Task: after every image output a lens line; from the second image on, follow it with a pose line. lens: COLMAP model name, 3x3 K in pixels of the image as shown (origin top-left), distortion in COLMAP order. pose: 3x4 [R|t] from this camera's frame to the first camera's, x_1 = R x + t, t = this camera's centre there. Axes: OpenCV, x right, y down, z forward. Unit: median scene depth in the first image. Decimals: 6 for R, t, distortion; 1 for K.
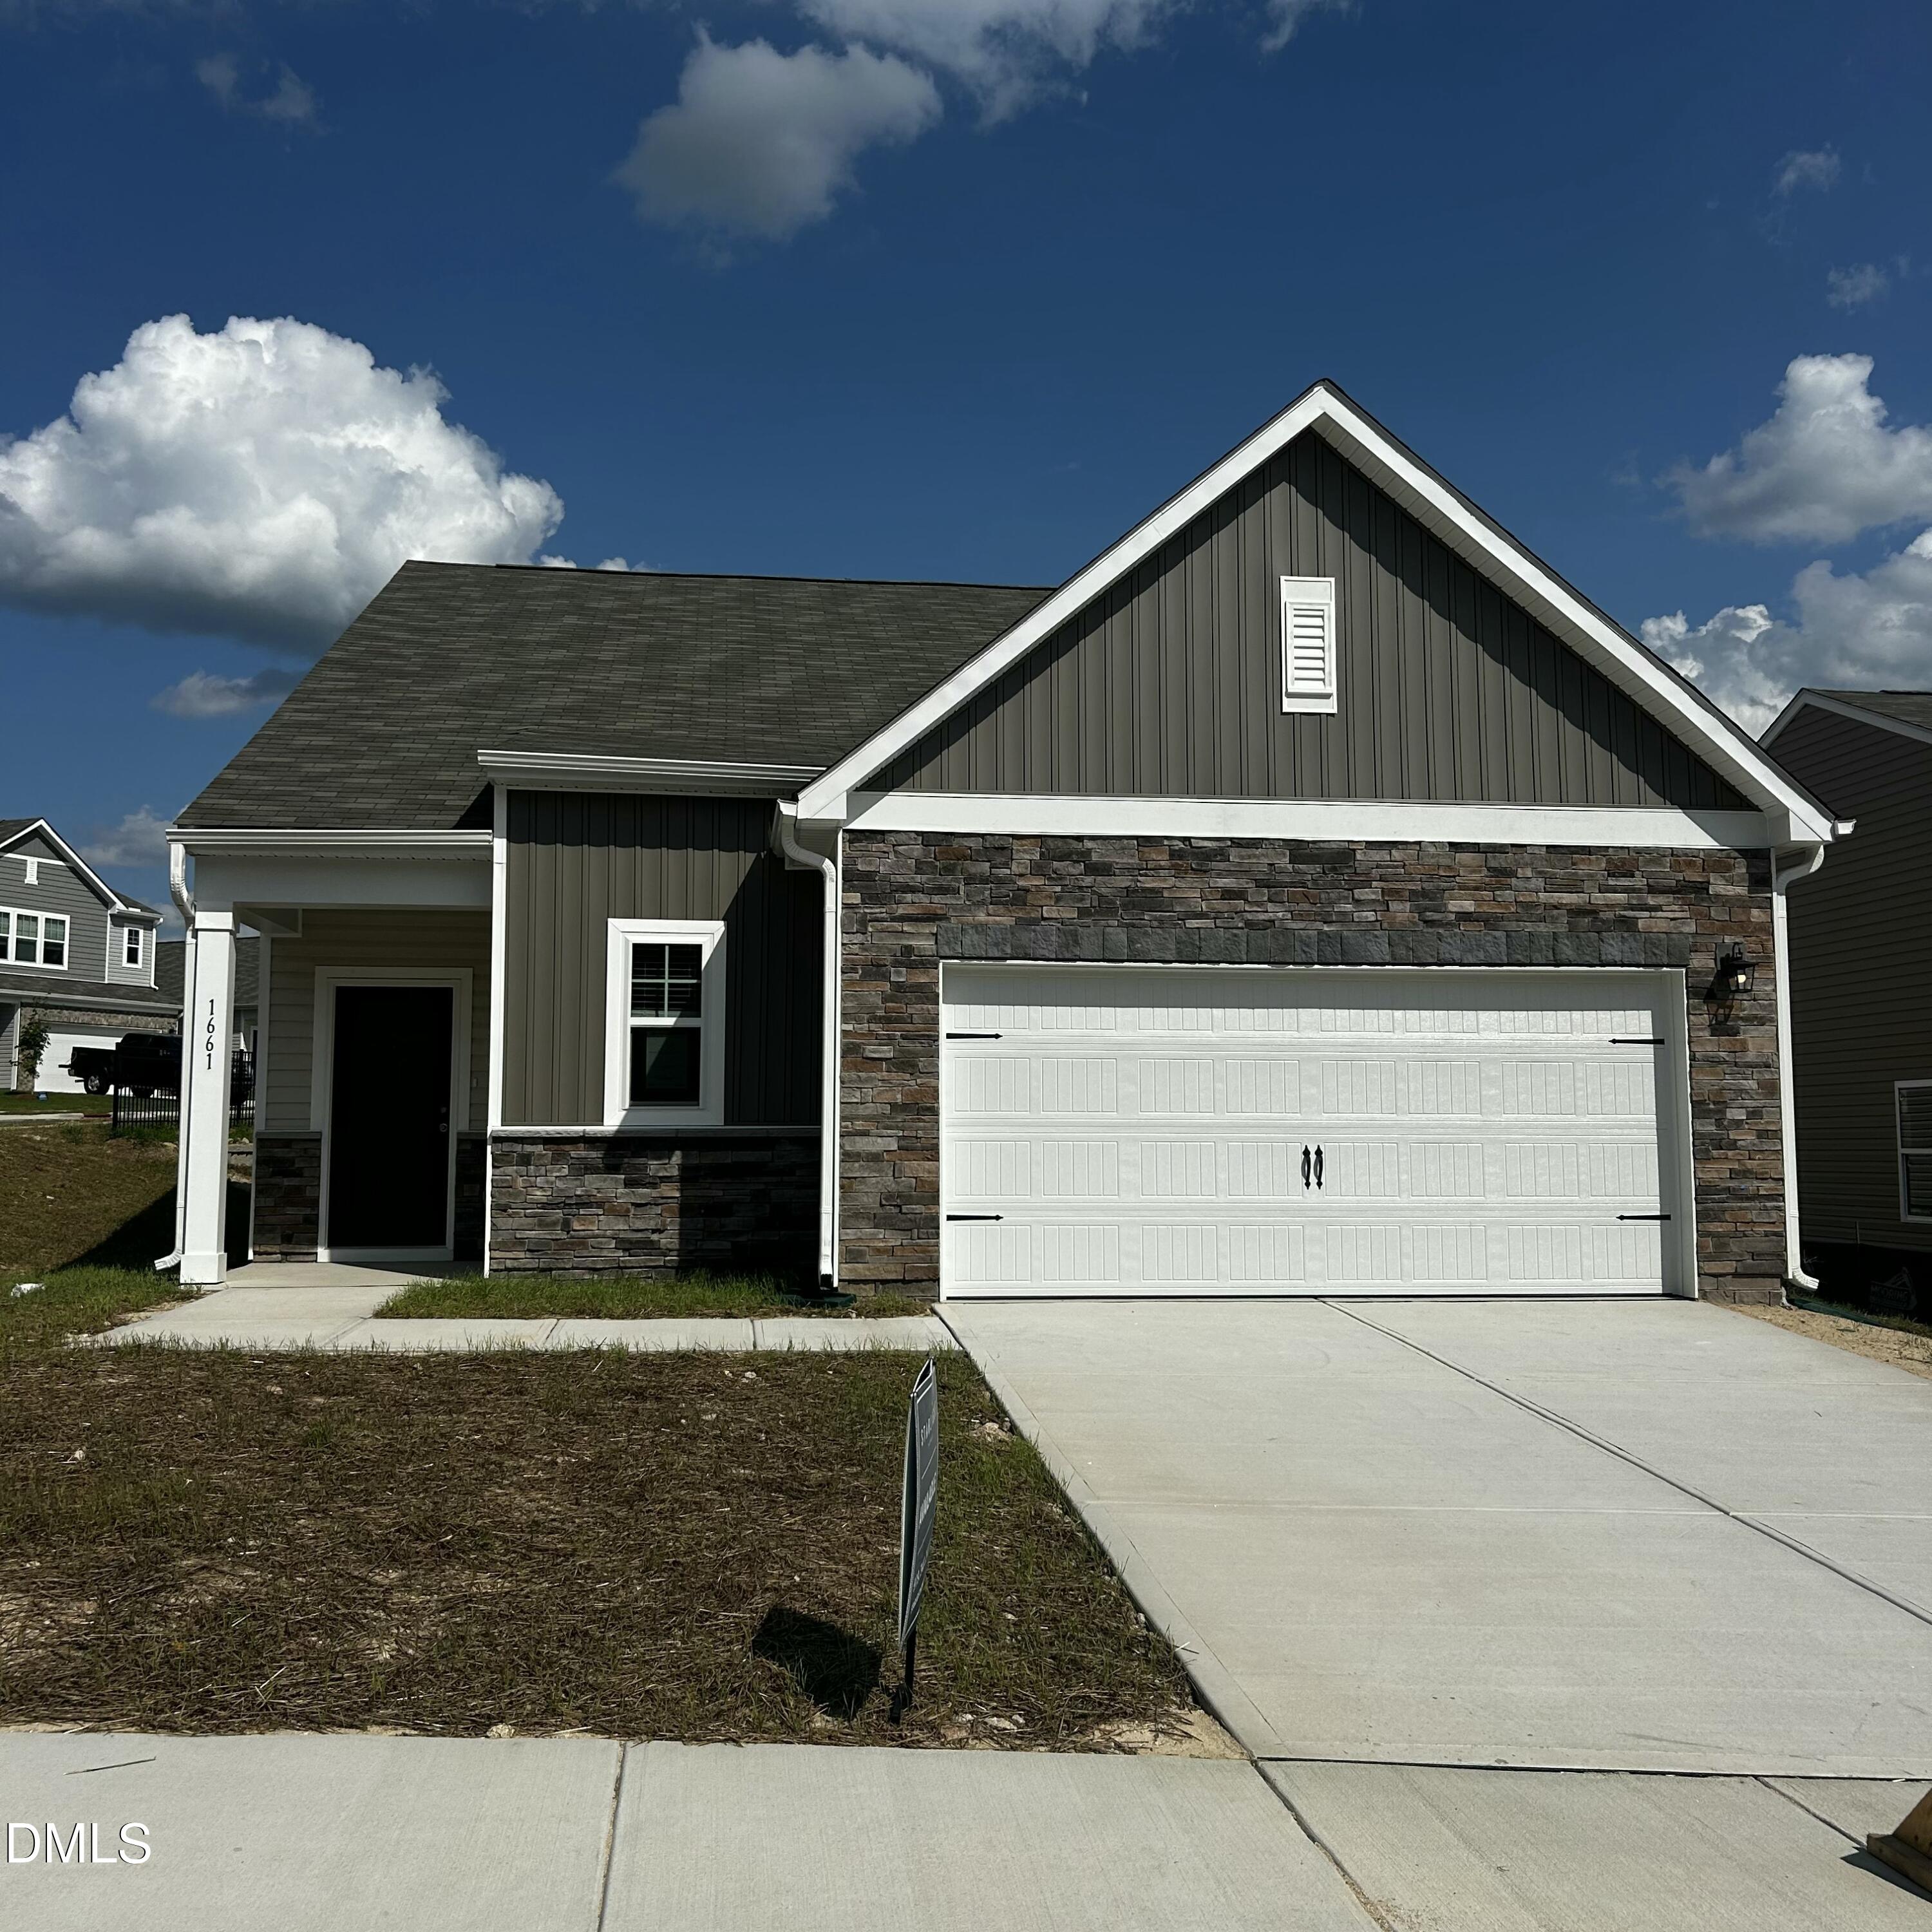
lens RADIAL K [[1910.2, 0, 953.1], [0, 1910.2, 967.0], [0, 0, 1]] dist [0.172756, -0.428124]
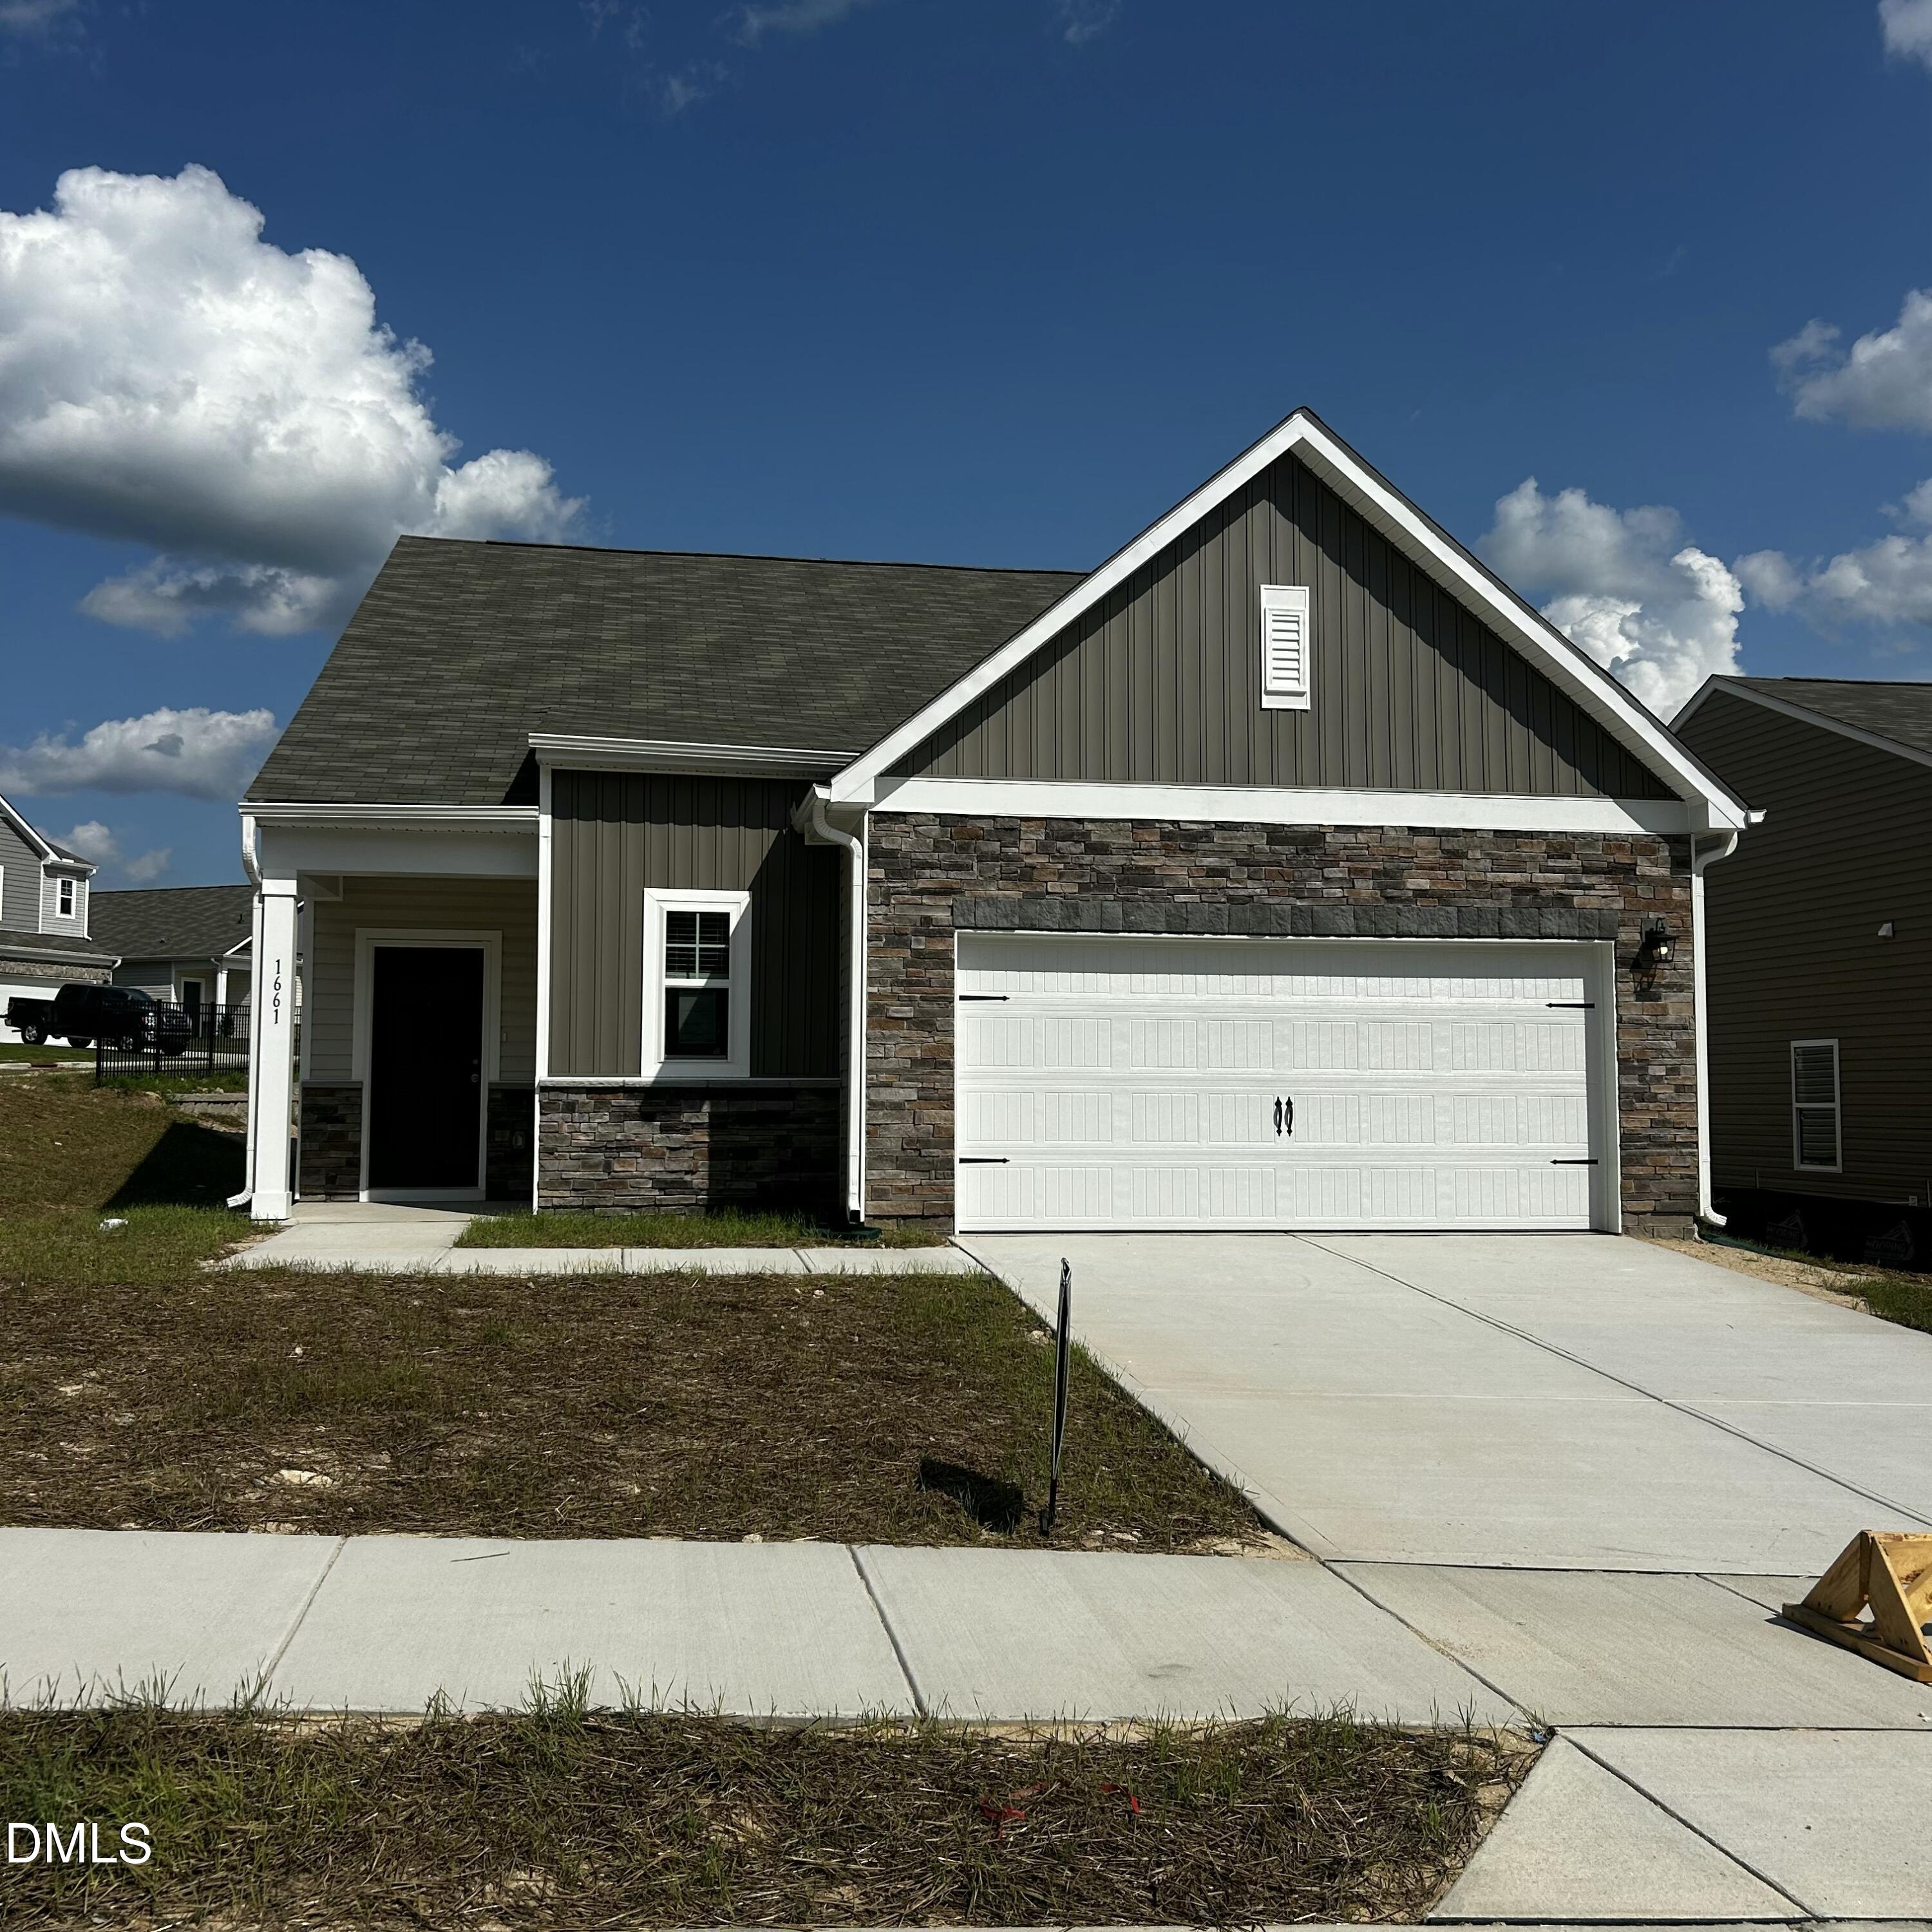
lens RADIAL K [[1904.7, 0, 942.7], [0, 1904.7, 967.8], [0, 0, 1]] dist [0.199543, -0.547175]
pose [[0.999122, 0.006354, 0.041400, -0.057737], [-0.007351, 0.999686, 0.023972, -0.007724], [-0.041234, -0.024255, 0.998855, -0.103902]]
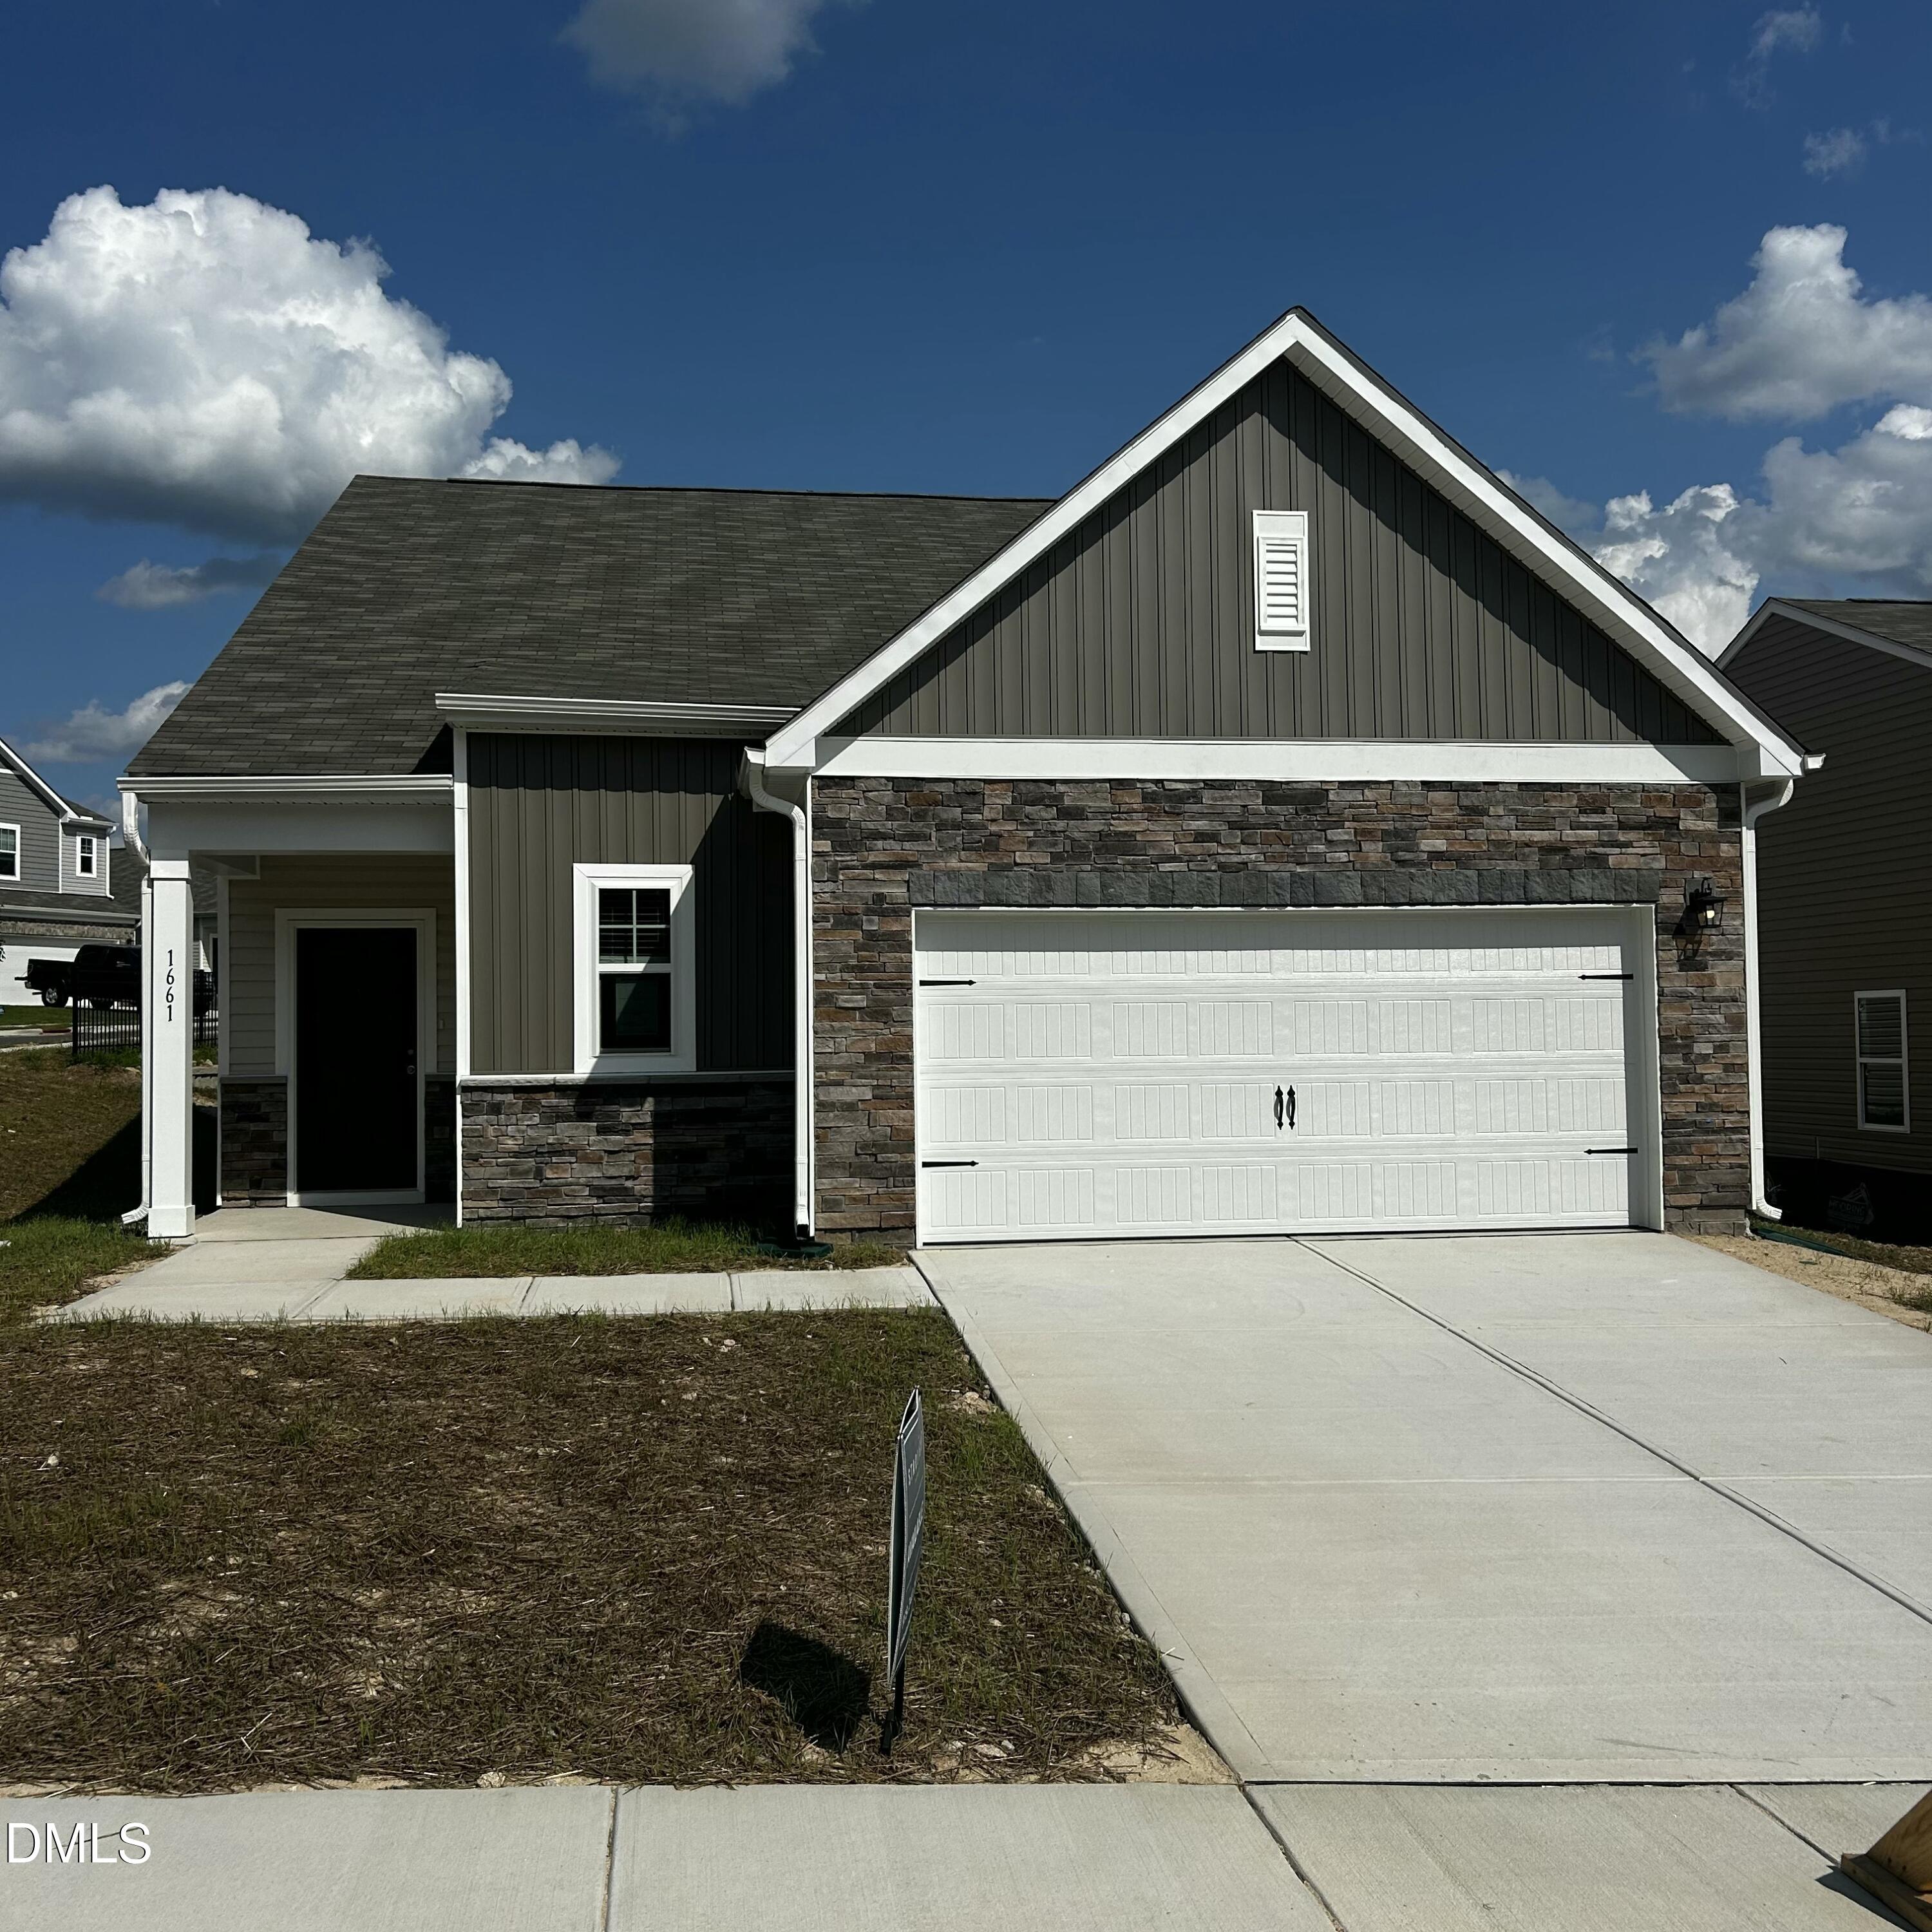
lens RADIAL K [[1909.7, 0, 970.9], [0, 1909.7, 971.7], [0, 0, 1]] dist [0.180151, -0.463297]
pose [[0.999587, -0.011994, 0.026114, -0.002670], [0.010430, 0.998192, 0.059197, -0.027678], [-0.026776, -0.058900, 0.997905, 0.007314]]
